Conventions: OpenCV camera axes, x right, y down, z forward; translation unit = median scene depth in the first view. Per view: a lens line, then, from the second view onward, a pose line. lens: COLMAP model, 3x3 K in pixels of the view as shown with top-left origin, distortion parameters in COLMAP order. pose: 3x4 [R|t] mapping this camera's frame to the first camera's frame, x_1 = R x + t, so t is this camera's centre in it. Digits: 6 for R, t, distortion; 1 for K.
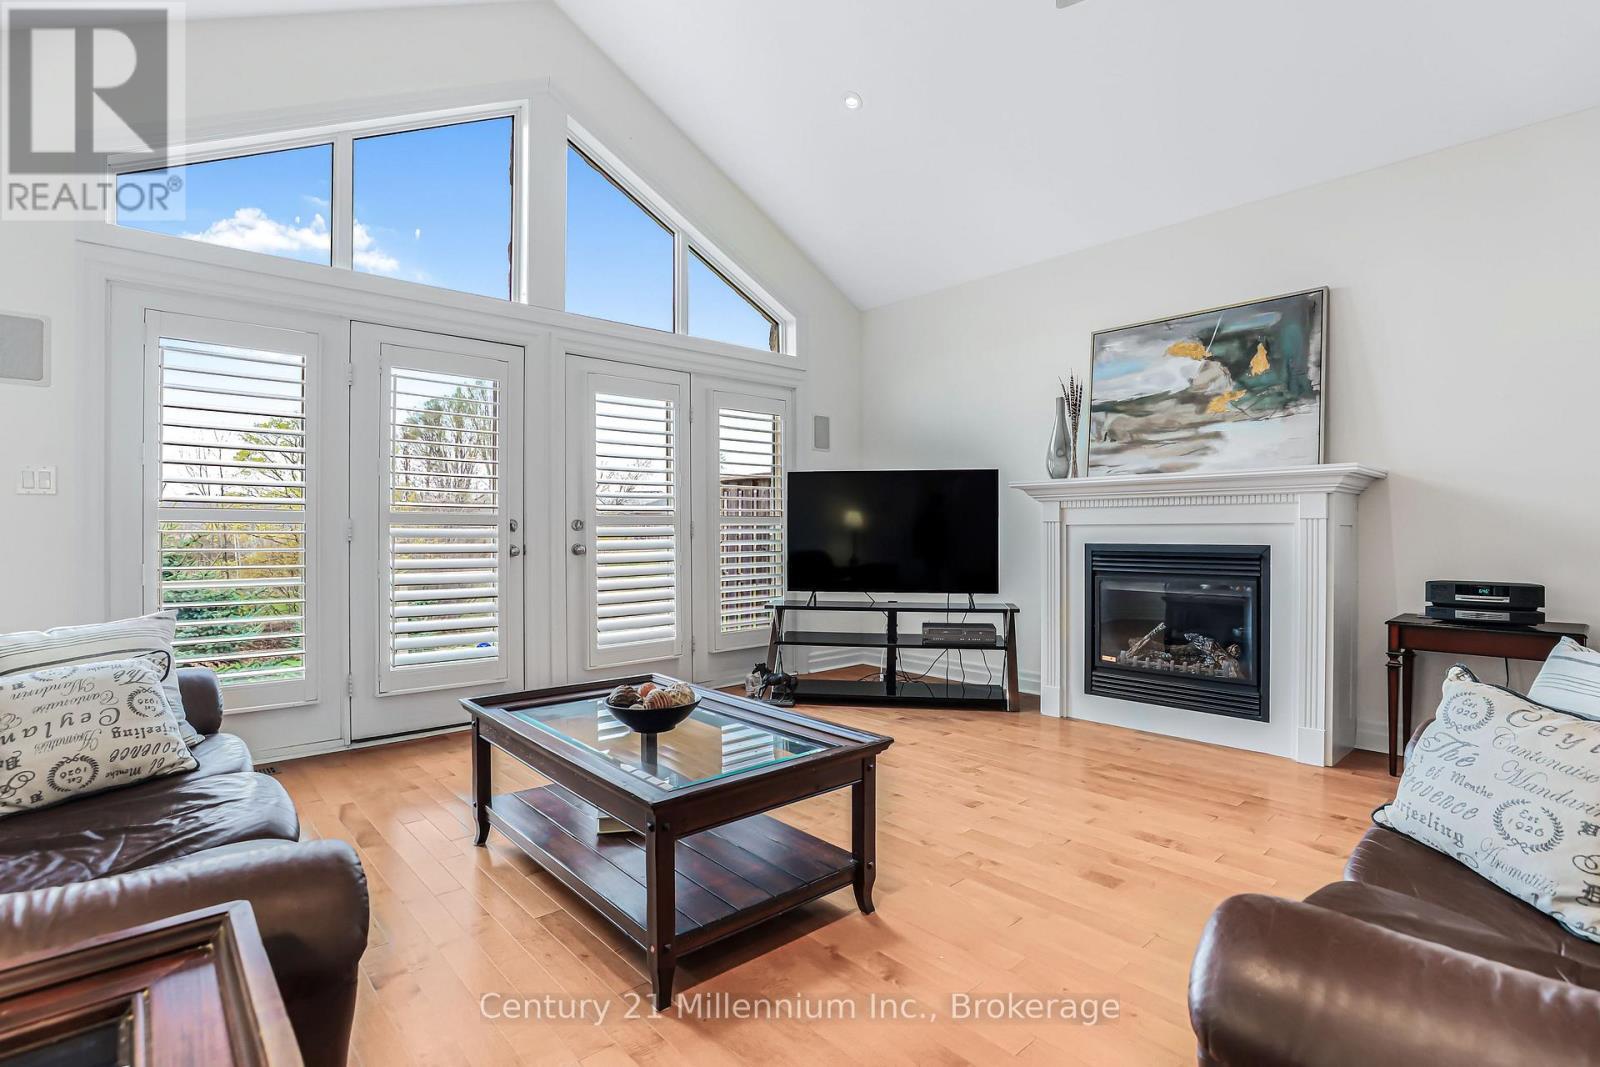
lens RADIAL K [[776.1, 0, 788.8], [0, 776.1, 530.1], [0, 0, 1]] dist [-0.022273, 0.007874]
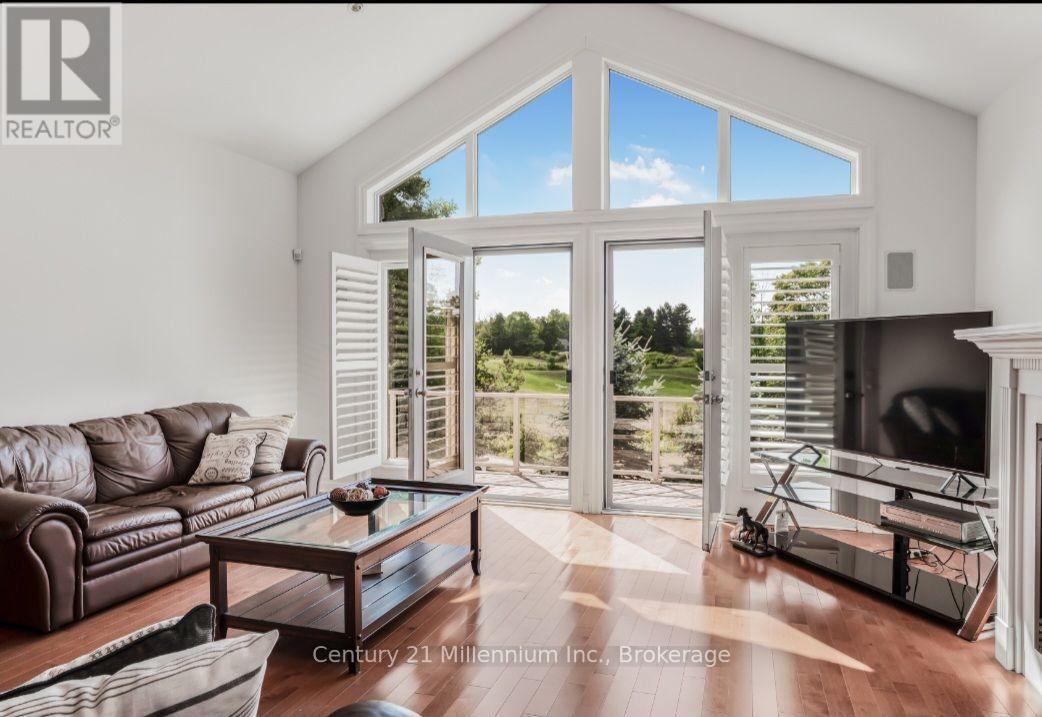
lens RADIAL K [[642.4, 0, 501.3], [0, 642.4, 369.7], [0, 0, 1]] dist [-0.006383, 0.000961]
pose [[0.512727, 0.025427, -0.858175, 0.624783], [-0.006279, 0.999646, 0.025867, -0.040944], [0.858529, -0.007875, 0.512705, 0.328434]]
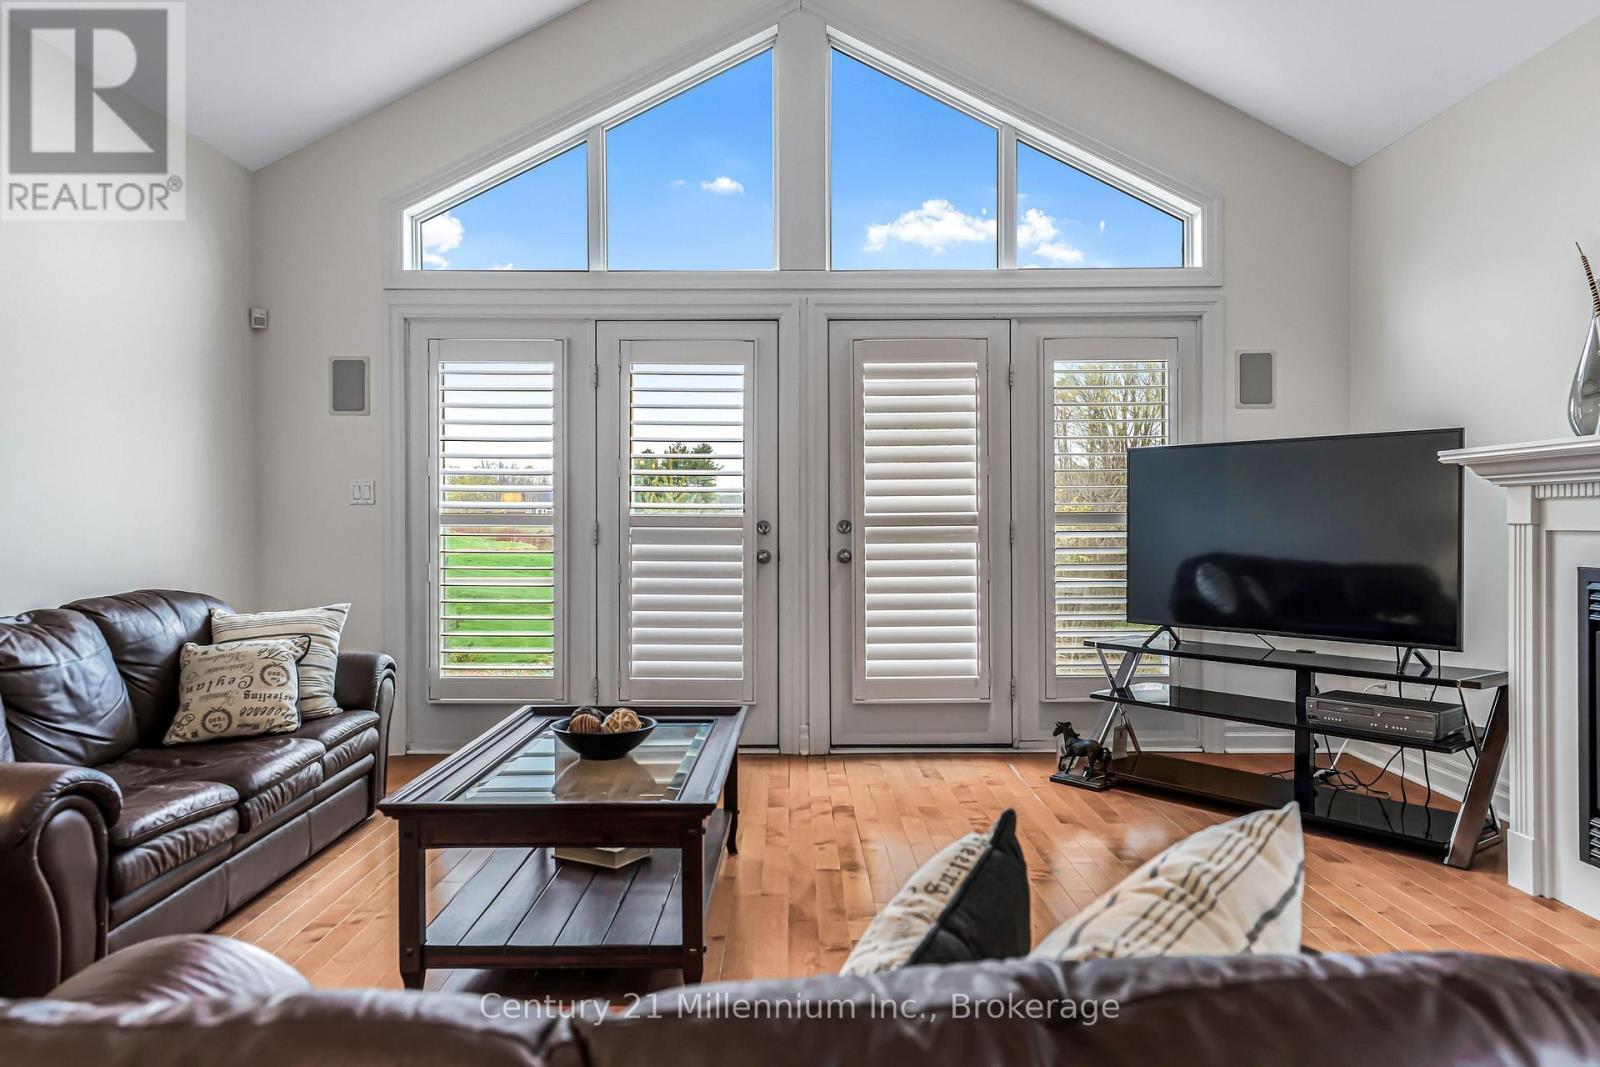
lens RADIAL K [[1069.7, 0, 792.8], [0, 1069.7, 532.7], [0, 0, 1]] dist [0.020193, 0.001079]
pose [[0.744535, 0.008590, -0.667528, 0.479738], [0.001159, 0.999899, 0.014161, -0.016648], [0.667583, -0.011317, 0.744450, 0.121931]]
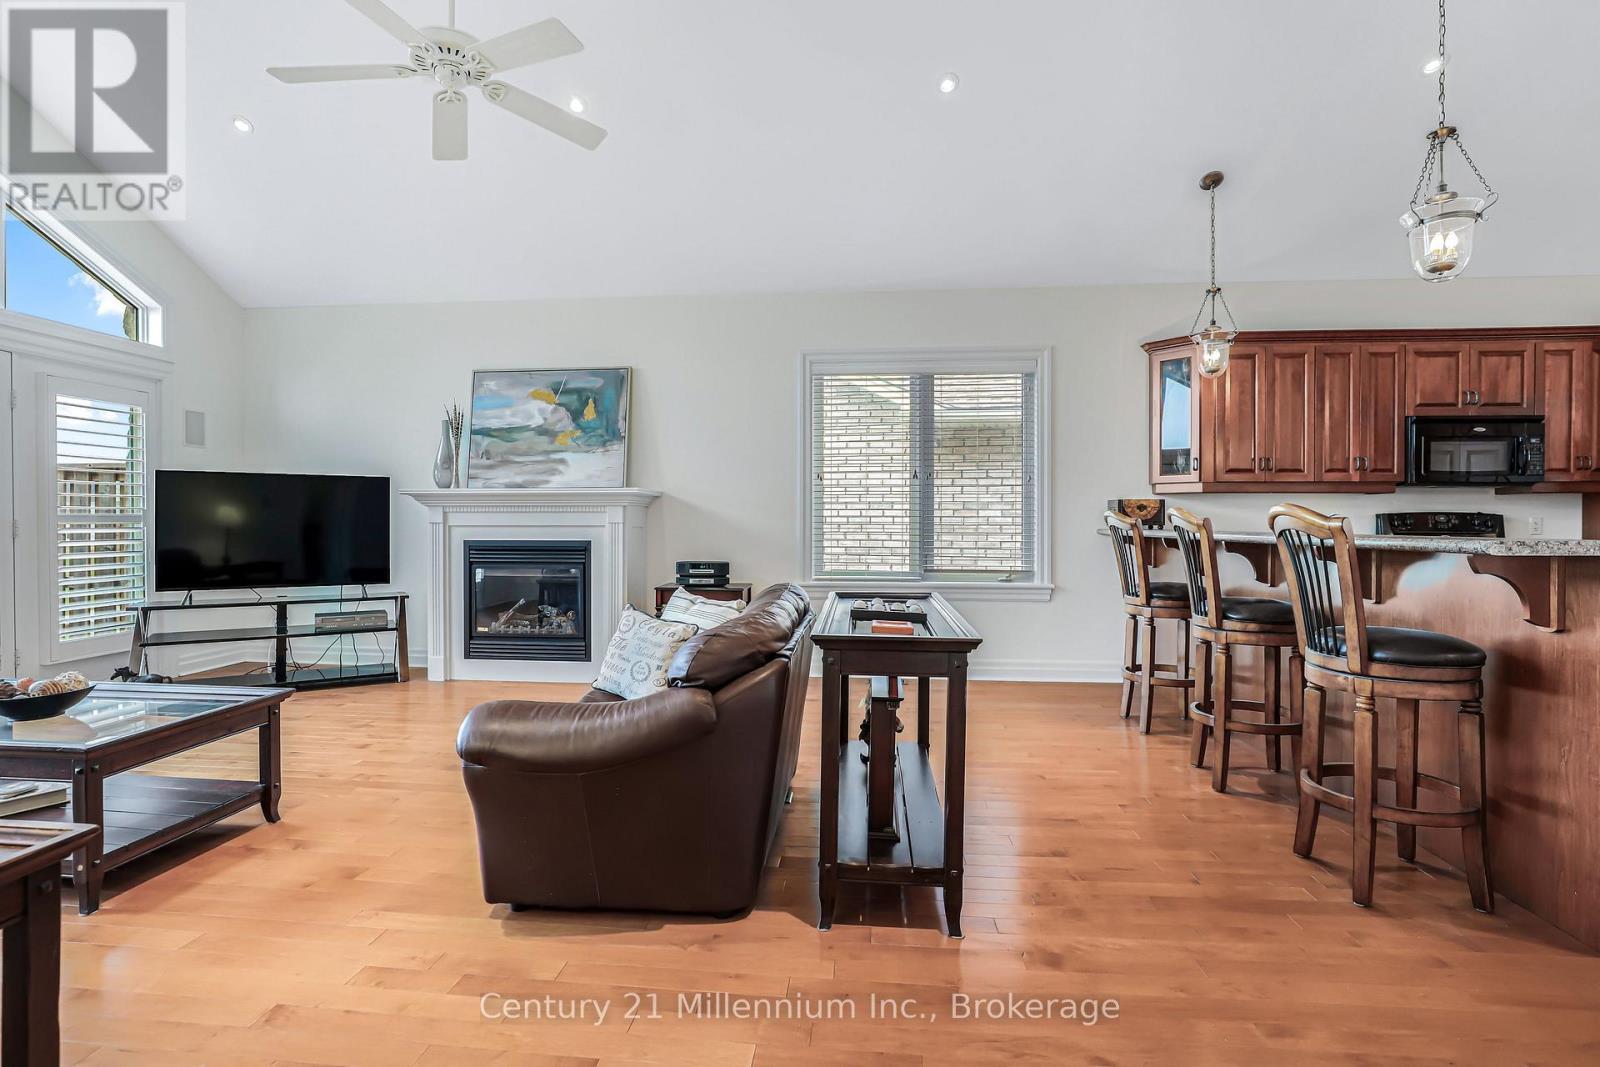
lens RADIAL K [[776.1, 0, 802.5], [0, 776.1, 527.9], [0, 0, 1]] dist [-0.022273, 0.007874]
pose [[0.737364, -0.001079, 0.675495, -0.061815], [-0.004270, 0.999971, 0.006257, -0.013191], [-0.675483, -0.007498, 0.737338, -0.303667]]
